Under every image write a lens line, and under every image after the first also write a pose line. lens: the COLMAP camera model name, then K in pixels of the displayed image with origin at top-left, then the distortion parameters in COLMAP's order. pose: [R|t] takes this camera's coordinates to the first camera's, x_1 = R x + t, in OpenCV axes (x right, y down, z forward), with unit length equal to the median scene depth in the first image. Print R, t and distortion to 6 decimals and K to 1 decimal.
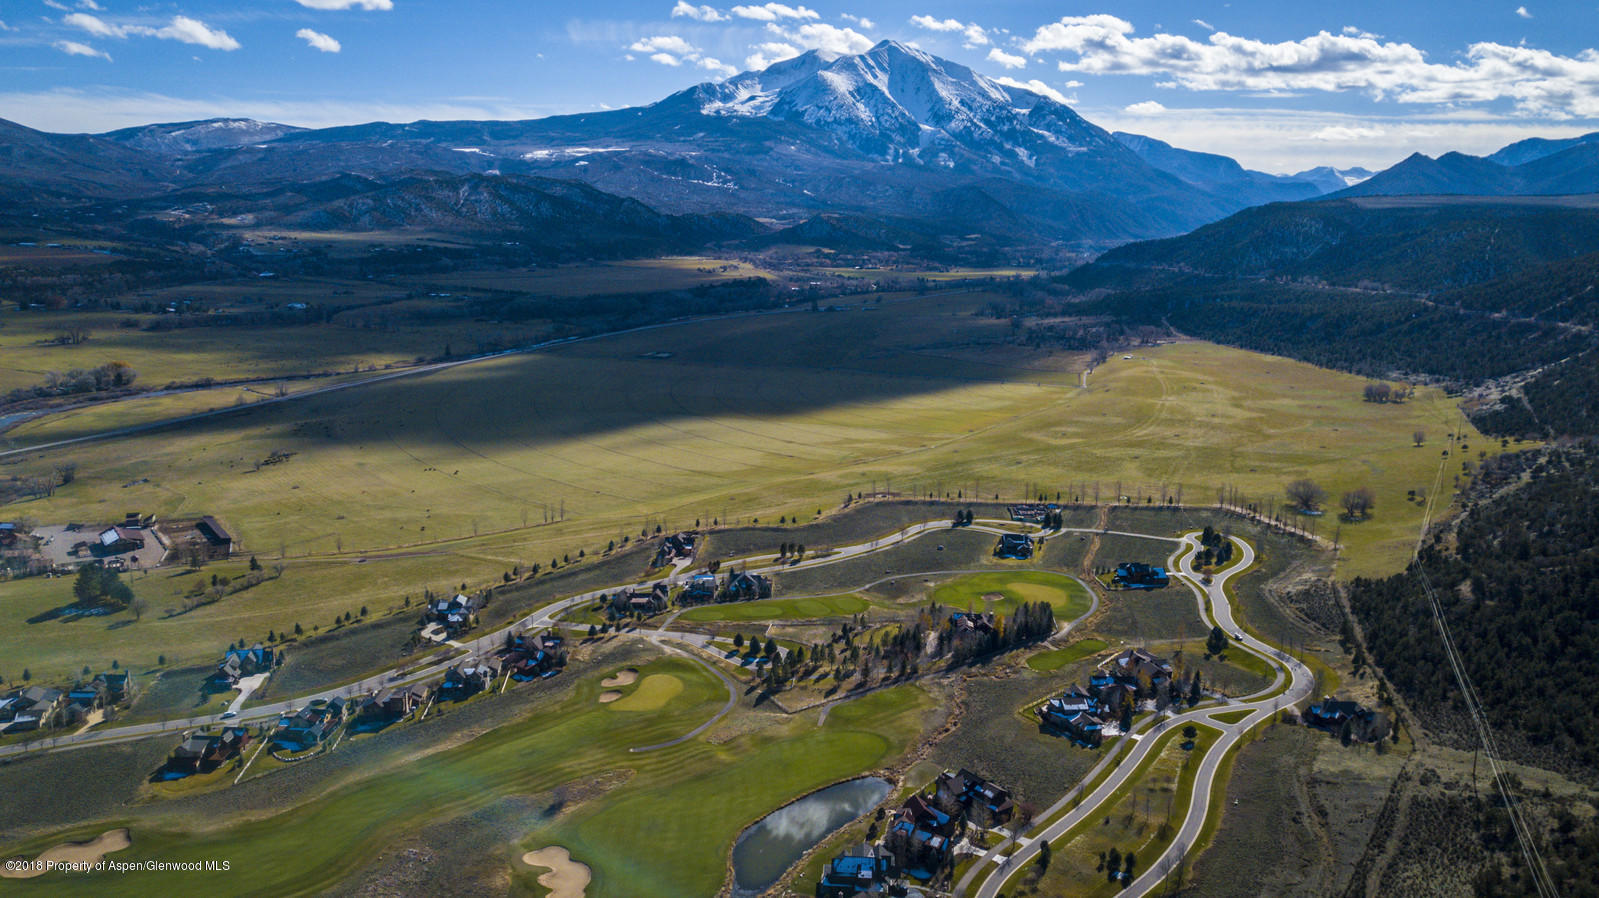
lens RADIAL K [[1217.0, 0, 798.3], [0, 1217.0, 438.3], [0, 0, 1]] dist [0.029337, -0.035462]
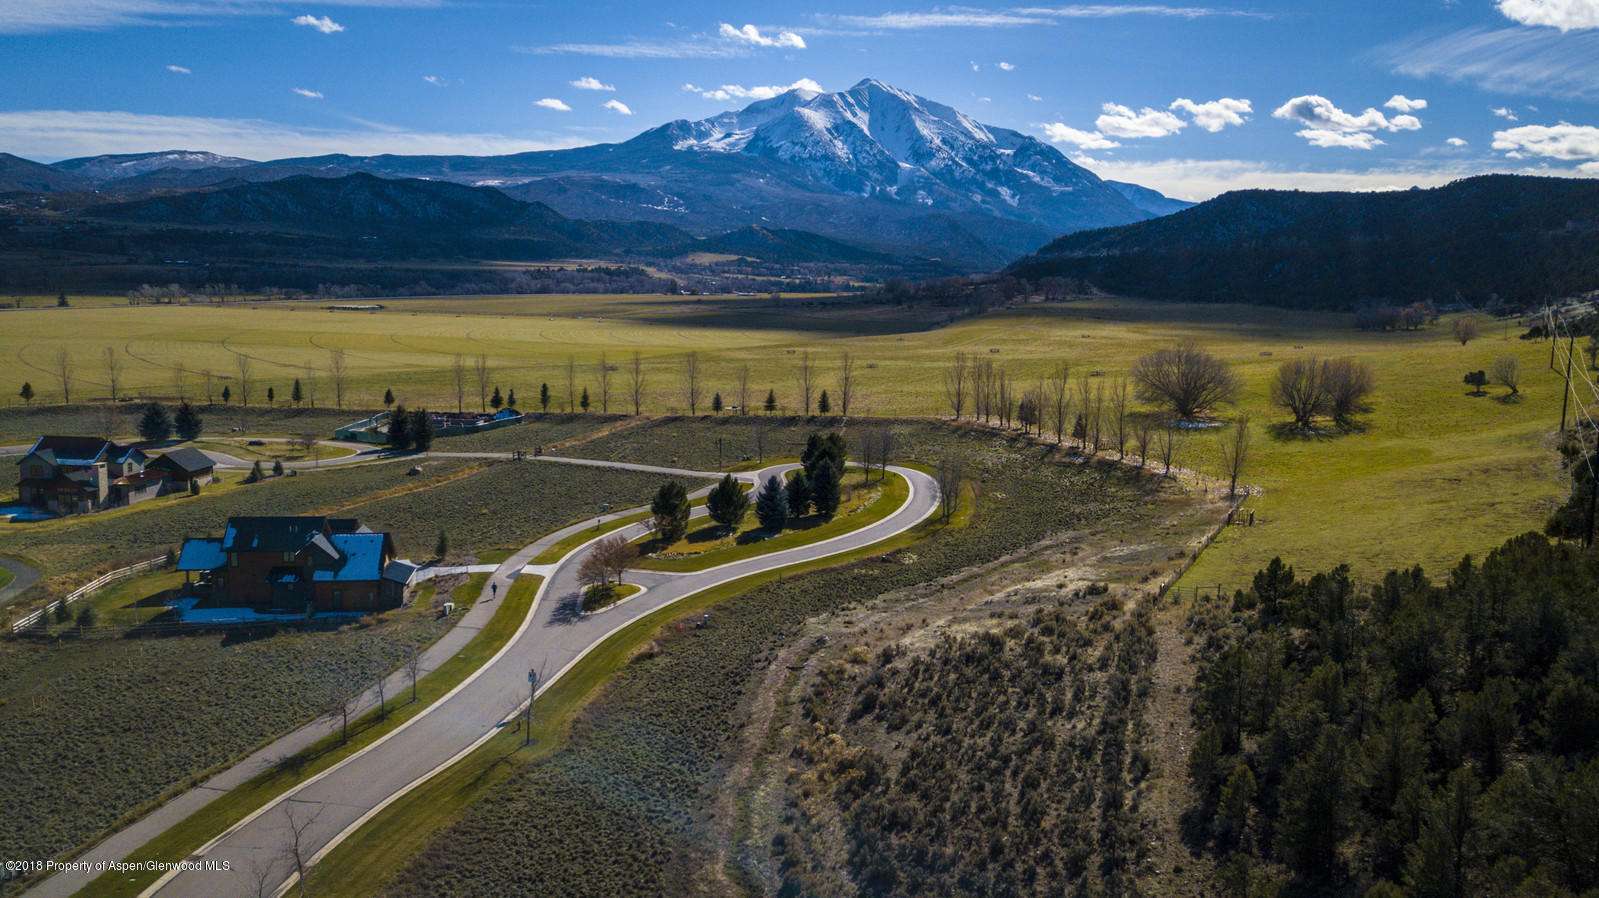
lens RADIAL K [[1217.0, 0, 795.2], [0, 1217.0, 450.9], [0, 0, 1]] dist [0.029337, -0.035462]
pose [[0.999963, 0.008517, -0.001124, 0.122882], [-0.008551, 0.999351, -0.034981, 0.032593], [0.000825, 0.034990, 0.999387, 0.260645]]
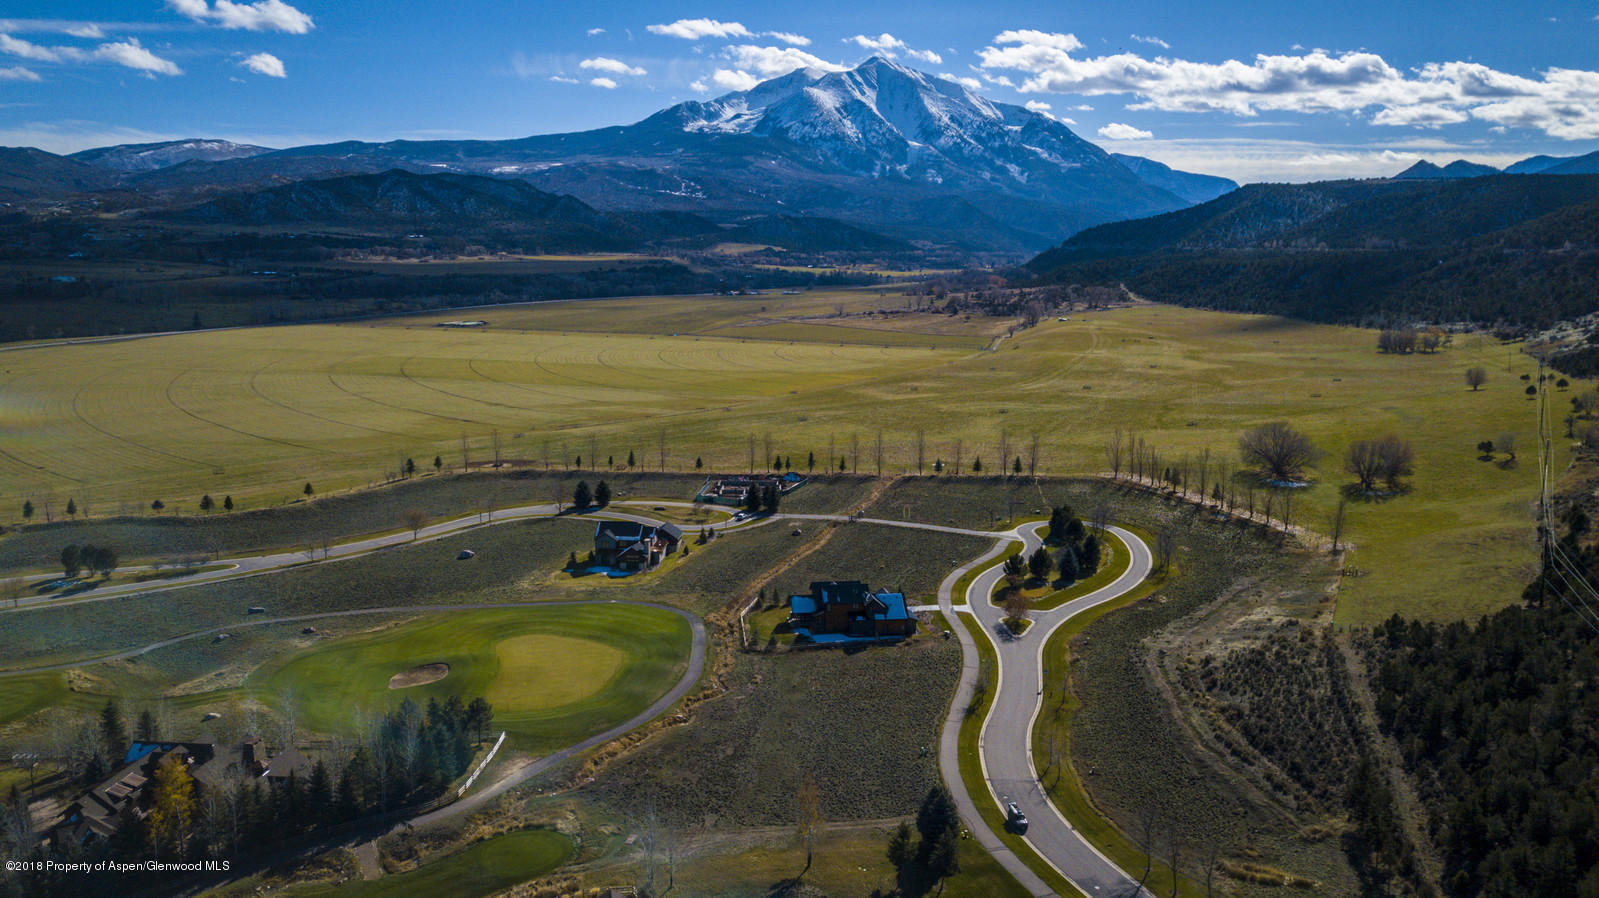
lens RADIAL K [[1217.0, 0, 795.4], [0, 1217.0, 439.7], [0, 0, 1]] dist [0.029337, -0.035462]
pose [[0.999970, -0.004610, -0.006199, 0.088318], [0.004463, 0.999711, -0.023633, 0.021394], [0.006306, 0.023604, 0.999701, 0.198550]]
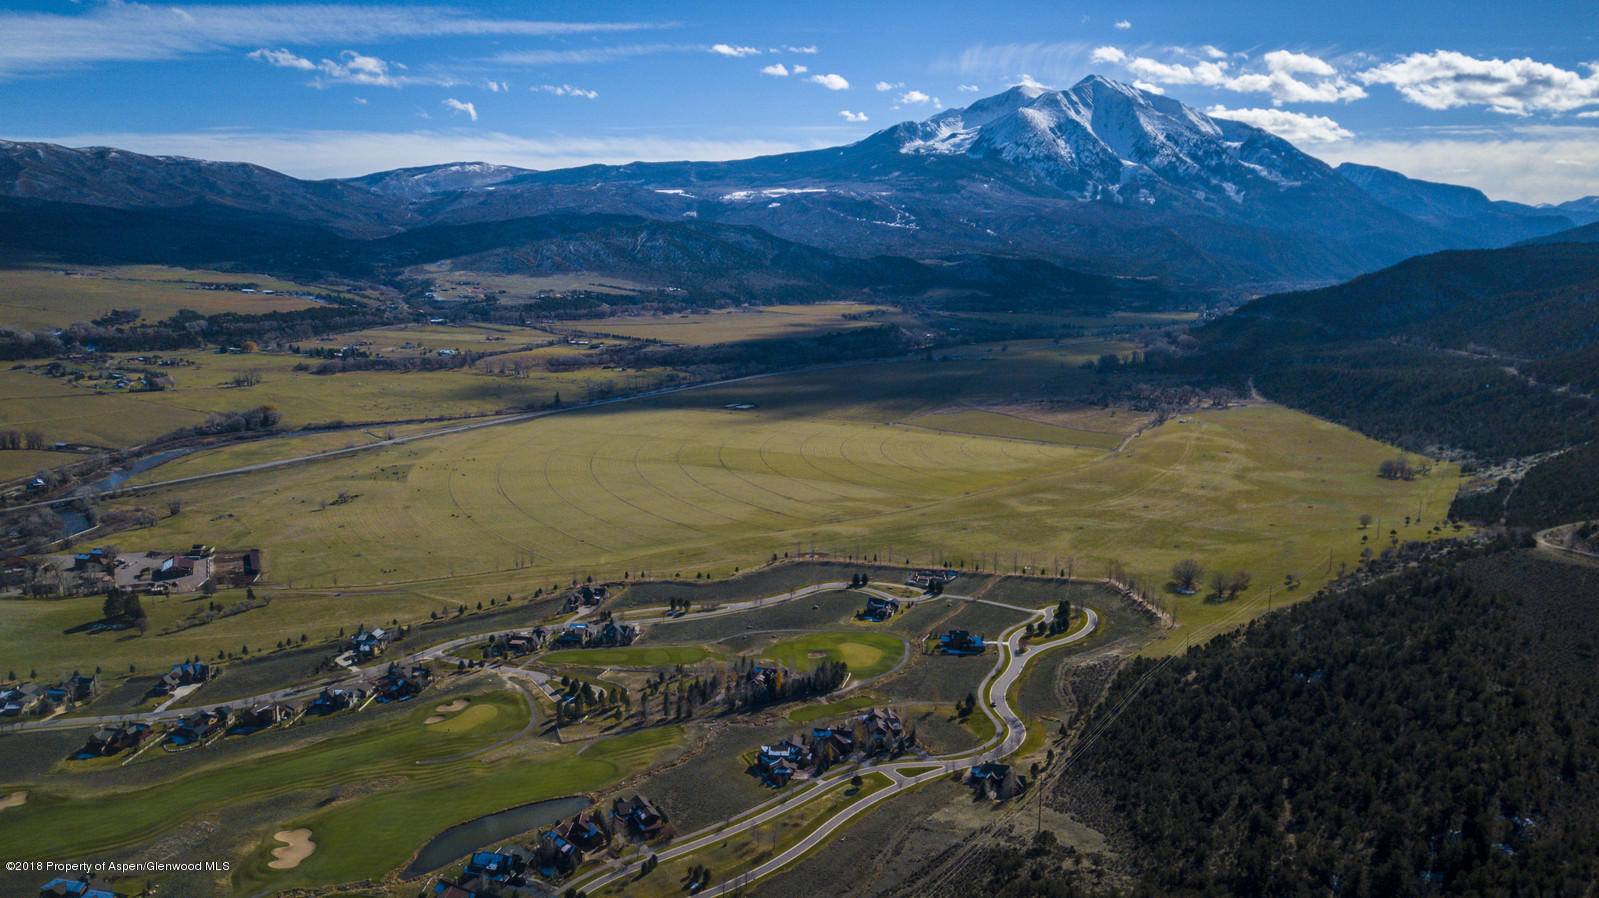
lens RADIAL K [[1217.0, 0, 799.9], [0, 1217.0, 436.7], [0, 0, 1]] dist [0.029337, -0.035462]
pose [[0.984998, 0.027295, -0.170396, 0.106325], [-0.031829, 0.999207, -0.023932, -0.015296], [0.169607, 0.028997, 0.985085, -0.045786]]
